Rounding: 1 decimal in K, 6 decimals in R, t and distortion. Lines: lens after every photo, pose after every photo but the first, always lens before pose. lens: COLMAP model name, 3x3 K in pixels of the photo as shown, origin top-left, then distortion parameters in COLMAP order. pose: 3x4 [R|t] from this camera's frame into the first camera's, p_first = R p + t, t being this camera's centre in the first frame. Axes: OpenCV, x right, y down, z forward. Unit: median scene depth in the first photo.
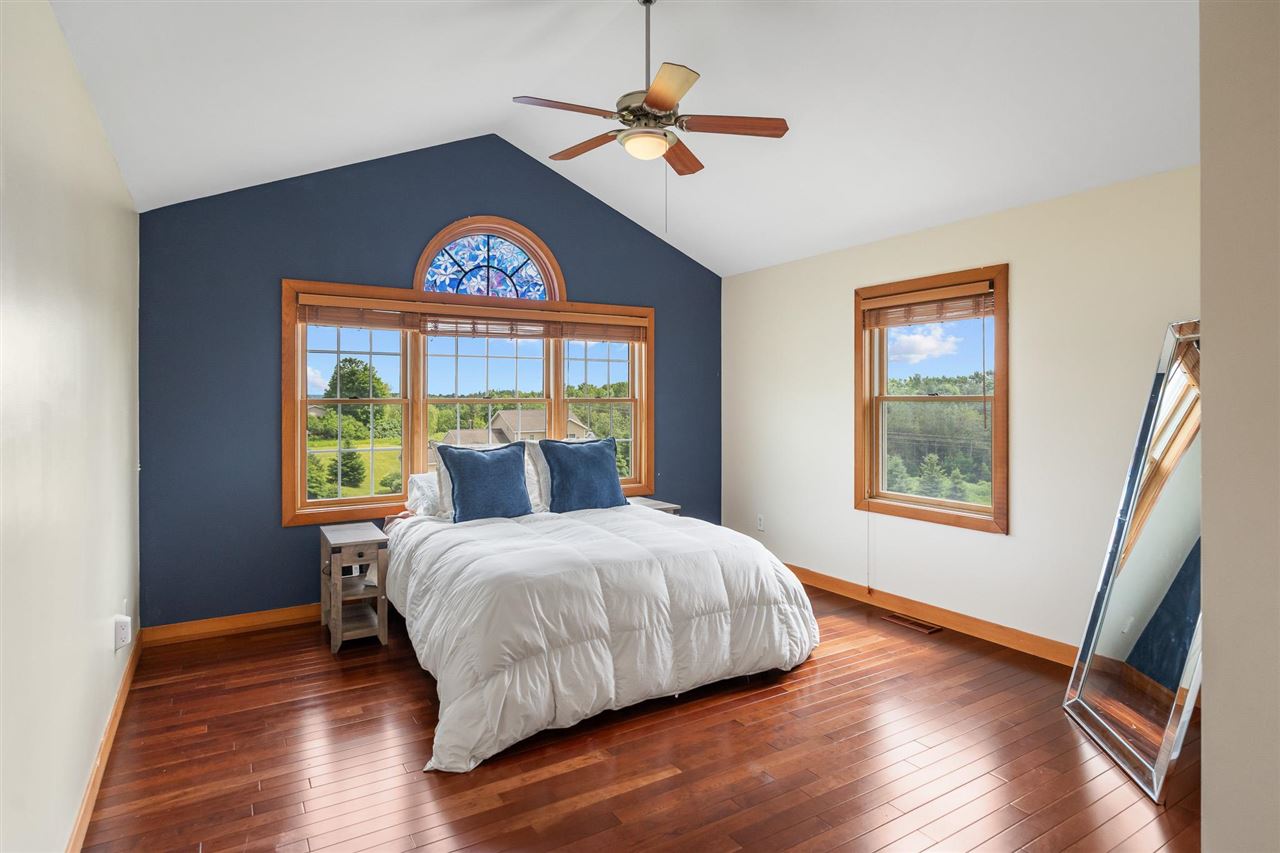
lens RADIAL K [[675.4, 0, 640.0], [0, 675.4, 426.5], [0, 0, 1]] dist [0.001516, 0.000481]
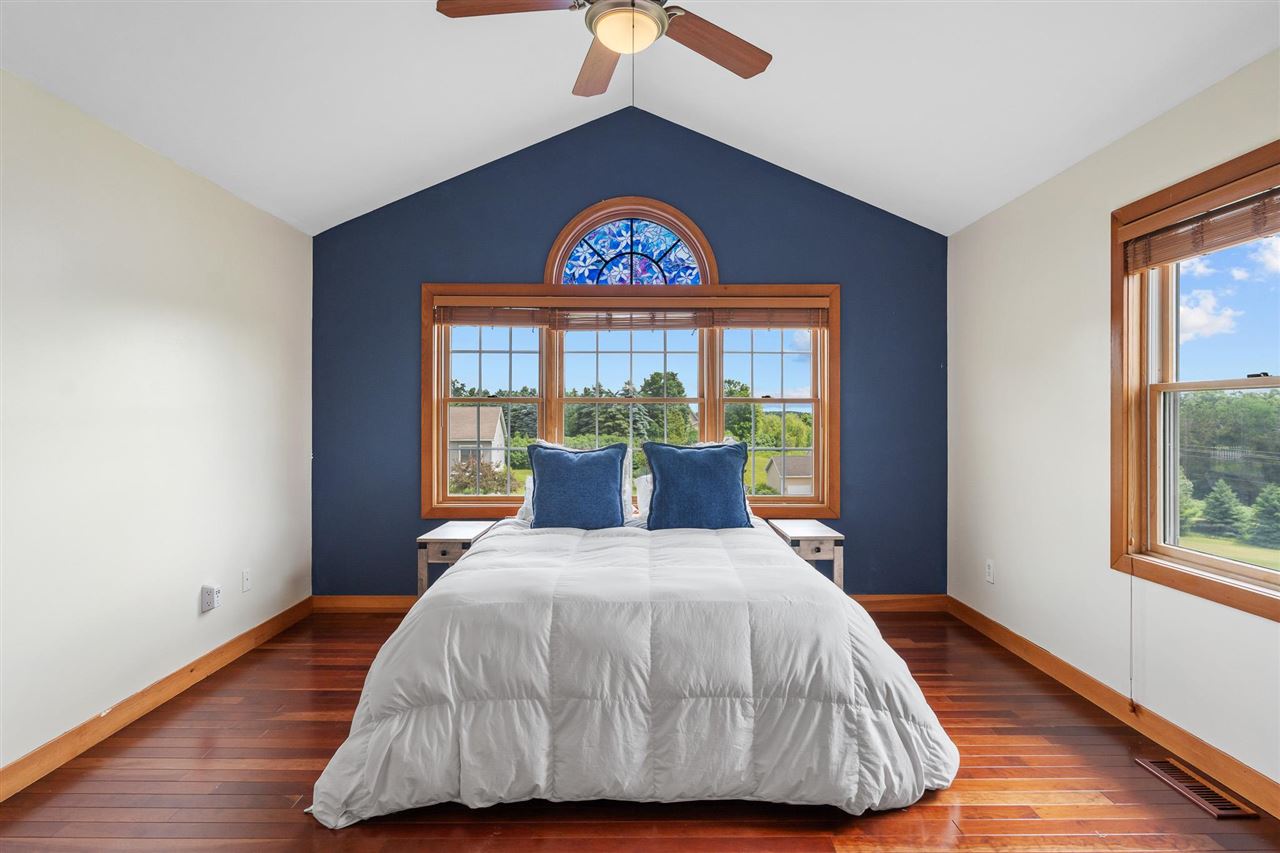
lens RADIAL K [[649.5, 0, 640.0], [0, 649.5, 426.5], [0, 0, 1]] dist [-0.004114, -0.000661]
pose [[0.858175, 0.010875, -0.513242, 0.257160], [-0.023344, 0.999568, -0.017852, 0.014301], [0.512826, 0.027302, 0.858058, 0.276965]]
